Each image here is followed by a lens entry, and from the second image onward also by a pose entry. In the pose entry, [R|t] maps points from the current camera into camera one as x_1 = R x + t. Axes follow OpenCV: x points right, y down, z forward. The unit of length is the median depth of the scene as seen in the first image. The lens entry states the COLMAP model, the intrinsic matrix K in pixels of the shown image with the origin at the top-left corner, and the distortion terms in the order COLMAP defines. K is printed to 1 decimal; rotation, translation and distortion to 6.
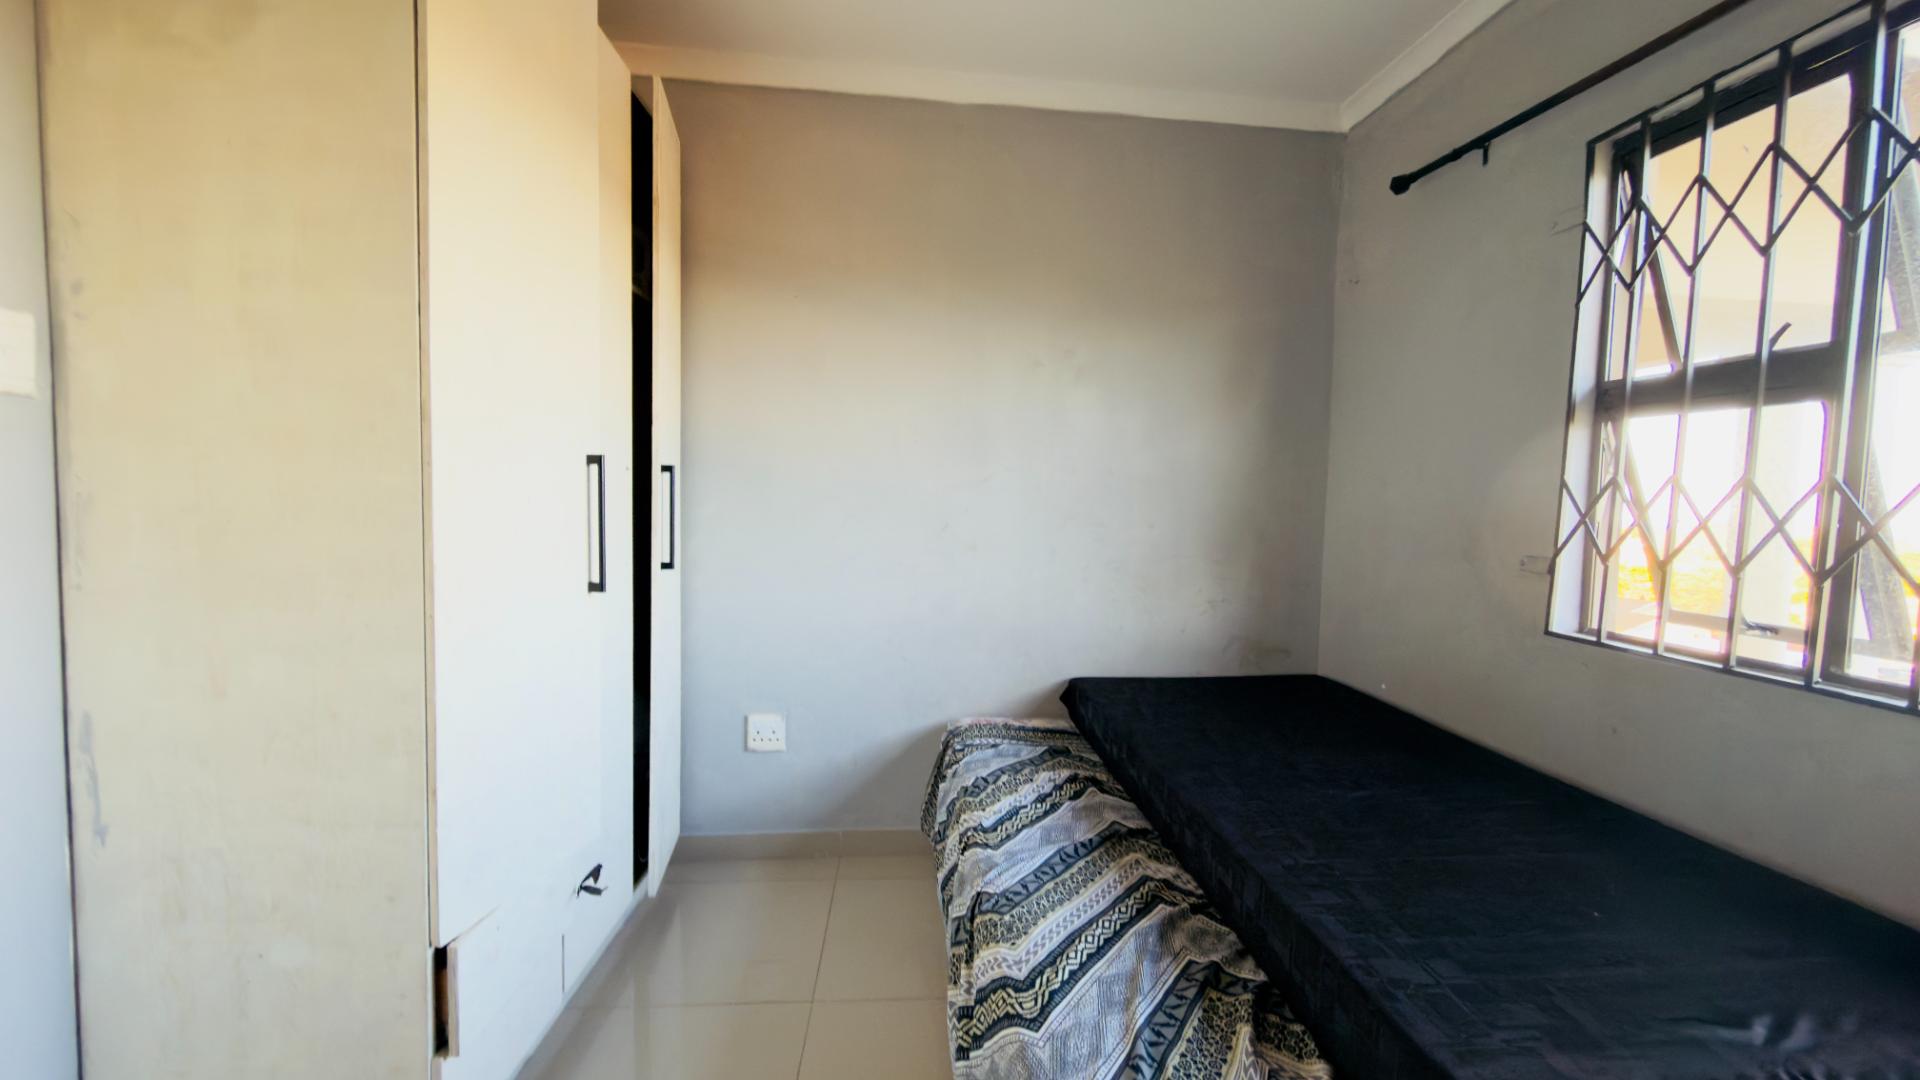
lens RADIAL K [[758.5, 0, 956.3], [0, 758.5, 533.7], [0, 0, 1]] dist [0.002094, -0.000136]
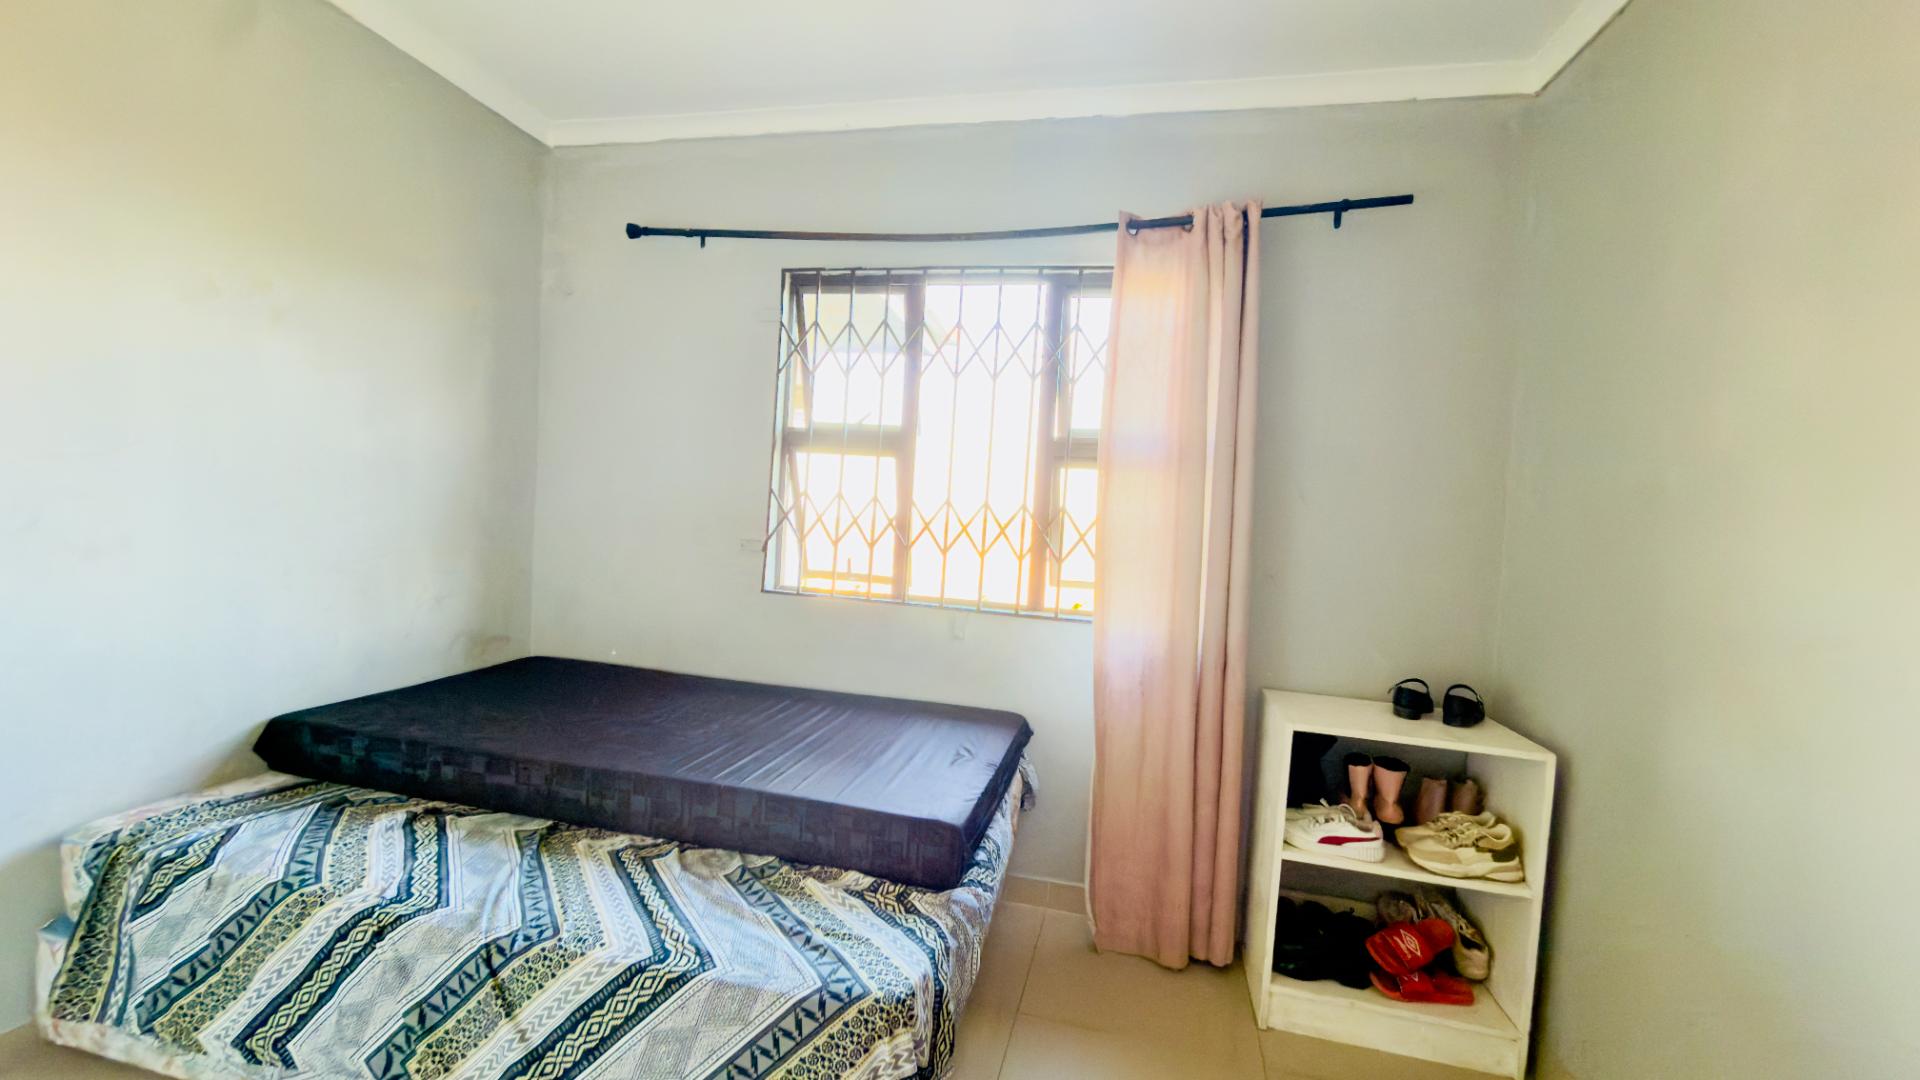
lens RADIAL K [[758.5, 0, 956.3], [0, 758.5, 533.7], [0, 0, 1]] dist [0.002094, -0.000136]
pose [[0.322544, -0.030062, 0.946077, -0.512744], [-0.004599, 0.999434, 0.033325, -0.034067], [-0.946543, -0.015100, 0.322223, 0.163567]]
